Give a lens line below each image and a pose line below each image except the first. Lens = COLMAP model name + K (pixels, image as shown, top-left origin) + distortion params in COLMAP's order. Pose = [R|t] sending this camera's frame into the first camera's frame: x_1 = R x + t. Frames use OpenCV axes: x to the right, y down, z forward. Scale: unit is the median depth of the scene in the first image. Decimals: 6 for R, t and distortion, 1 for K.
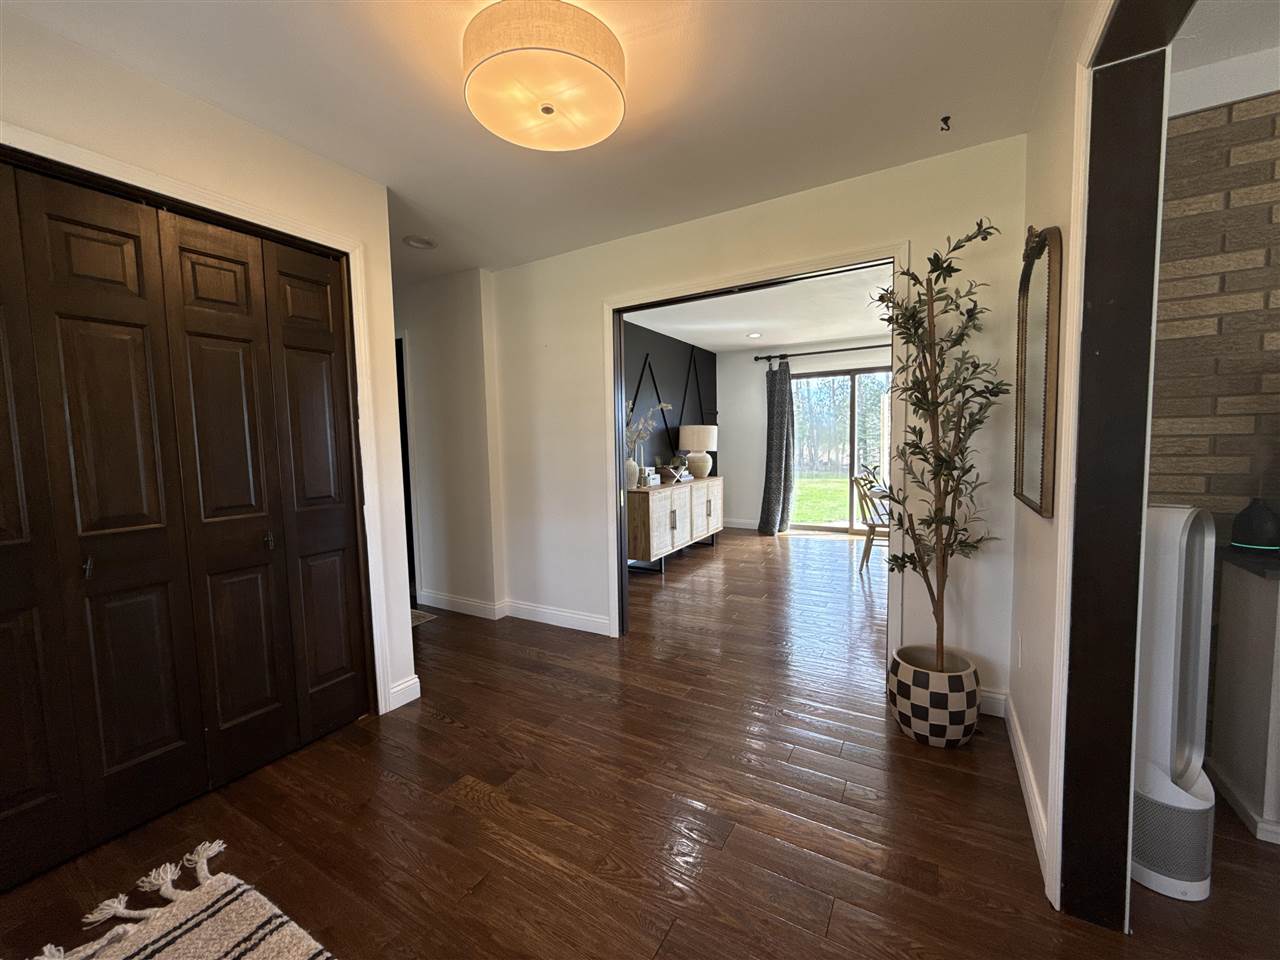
lens RADIAL K [[508.4, 0, 640.0], [0, 508.4, 480.0], [0, 0, 1]] dist [-0.000949, -0.000168]
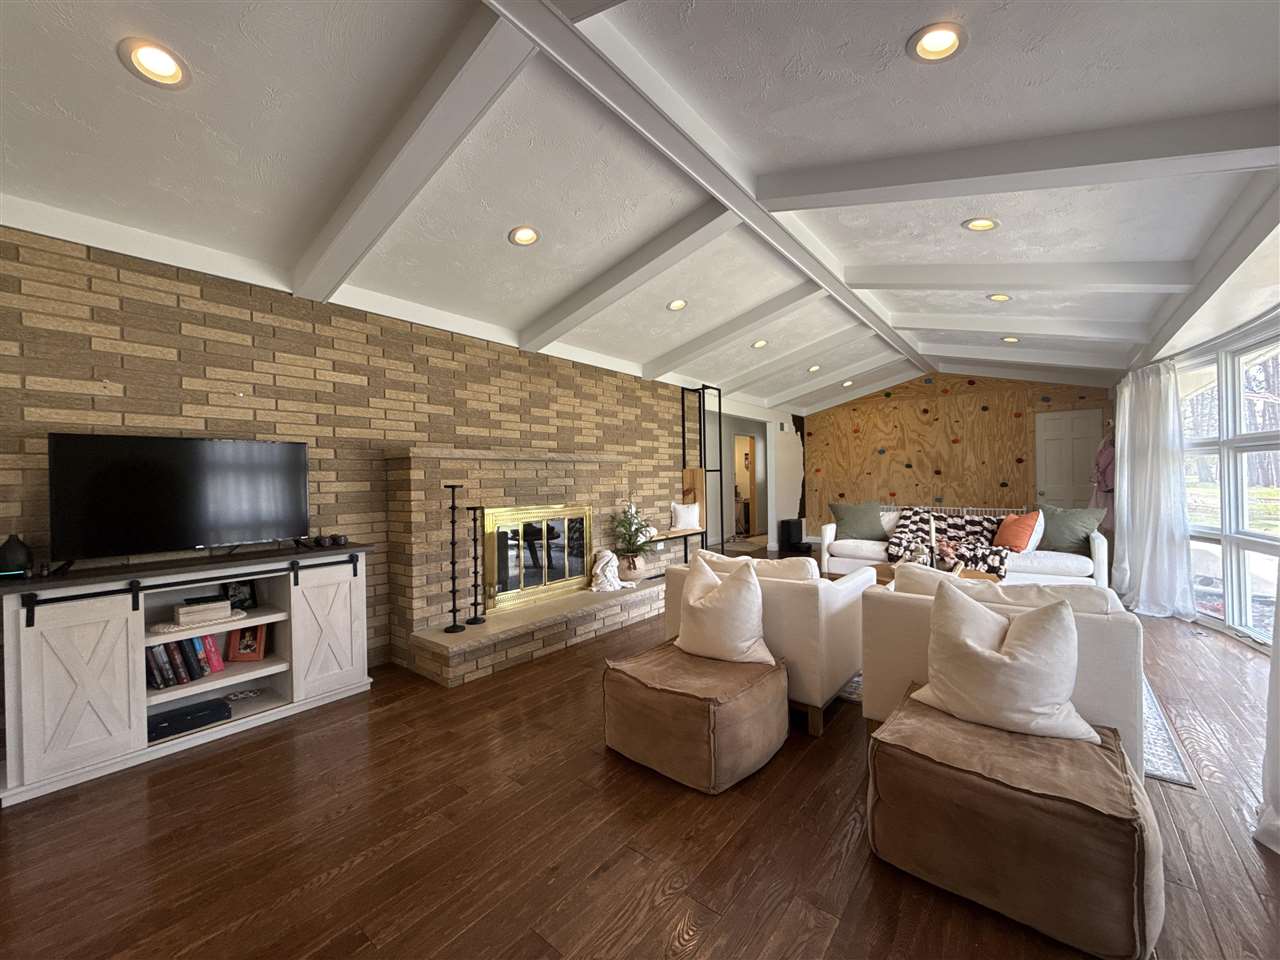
lens RADIAL K [[508.4, 0, 640.0], [0, 508.4, 480.0], [0, 0, 1]] dist [-0.000949, -0.000168]
pose [[0.145585, 0.020846, 0.989126, 0.180157], [0.091148, 0.995243, -0.034390, 0.082899], [-0.985138, 0.095164, 0.142993, -0.706944]]
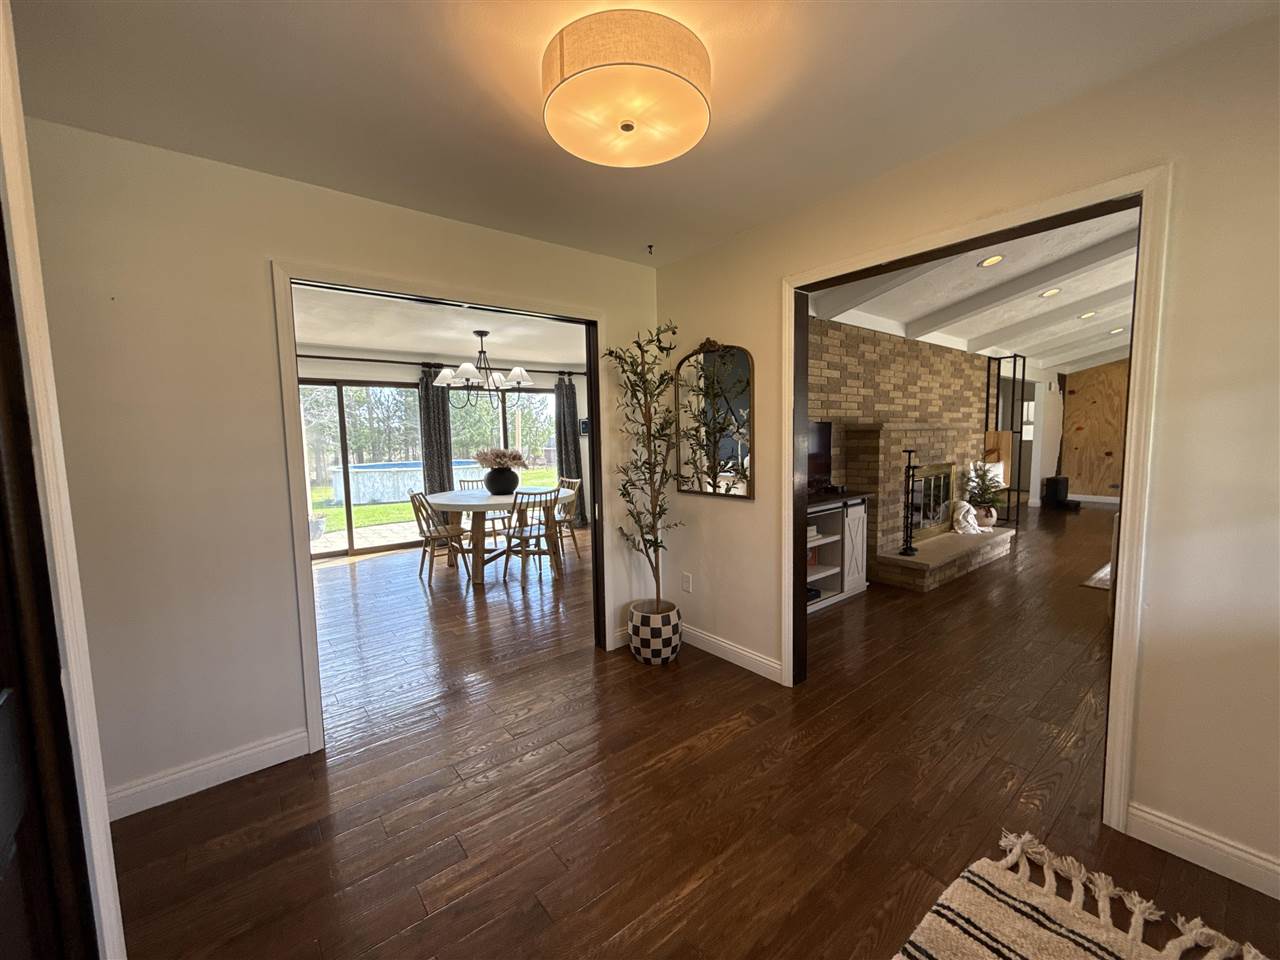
lens RADIAL K [[508.4, 0, 640.0], [0, 508.4, 480.0], [0, 0, 1]] dist [-0.000949, -0.000168]
pose [[0.361441, -0.067125, 0.929976, -0.962451], [0.083802, 0.995707, 0.039300, -0.093217], [-0.928622, 0.063729, 0.365514, 0.587387]]
